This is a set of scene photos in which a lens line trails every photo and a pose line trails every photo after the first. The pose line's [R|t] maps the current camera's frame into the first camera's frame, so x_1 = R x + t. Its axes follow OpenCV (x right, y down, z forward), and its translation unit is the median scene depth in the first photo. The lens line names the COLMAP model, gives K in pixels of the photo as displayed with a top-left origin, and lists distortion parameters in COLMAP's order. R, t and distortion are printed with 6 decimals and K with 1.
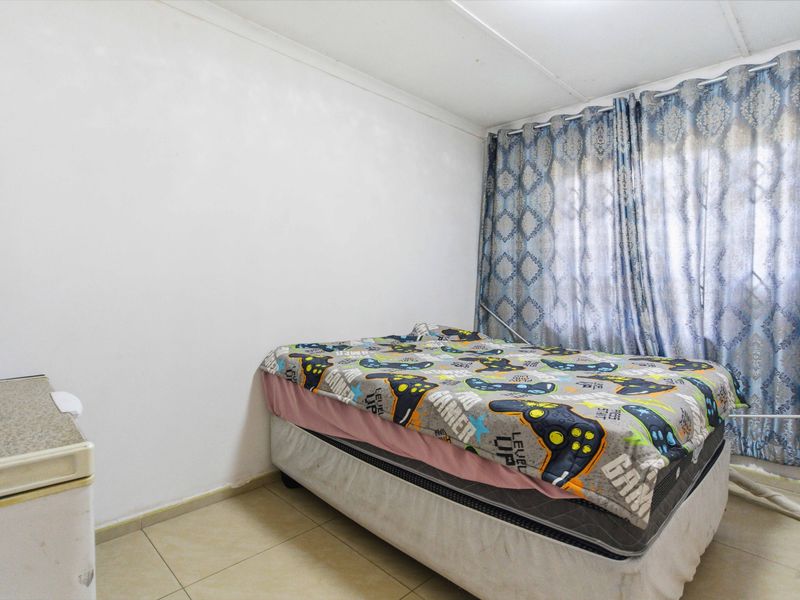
lens RADIAL K [[434.2, 0, 400.0], [0, 434.2, 300.0], [0, 0, 1]] dist [0.000644, 0.000492]
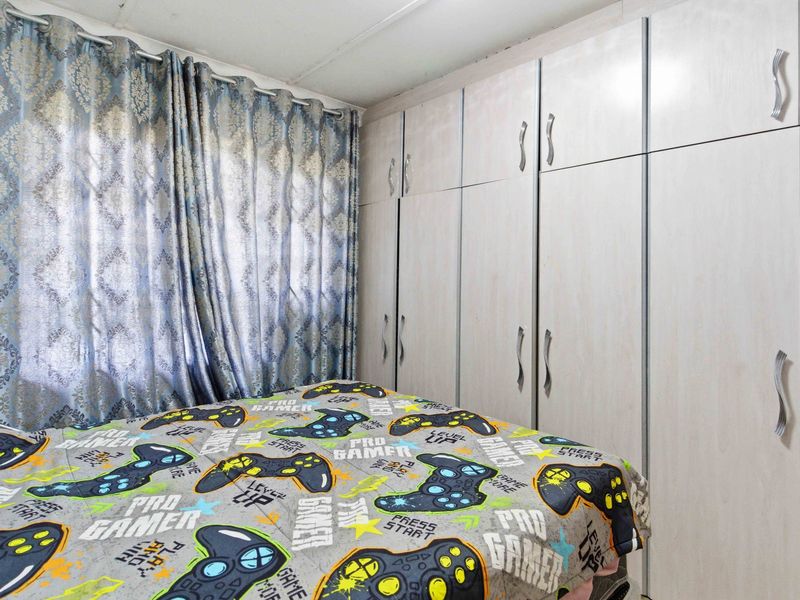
lens RADIAL K [[464.2, 0, 400.1], [0, 464.2, 271.6], [0, 0, 1]] dist [0.001568, 0.000051]
pose [[0.041407, 0.011466, 0.999077, -0.278418], [0.021046, 0.999702, -0.012346, -0.071120], [-0.998921, 0.021538, 0.041153, 0.593989]]
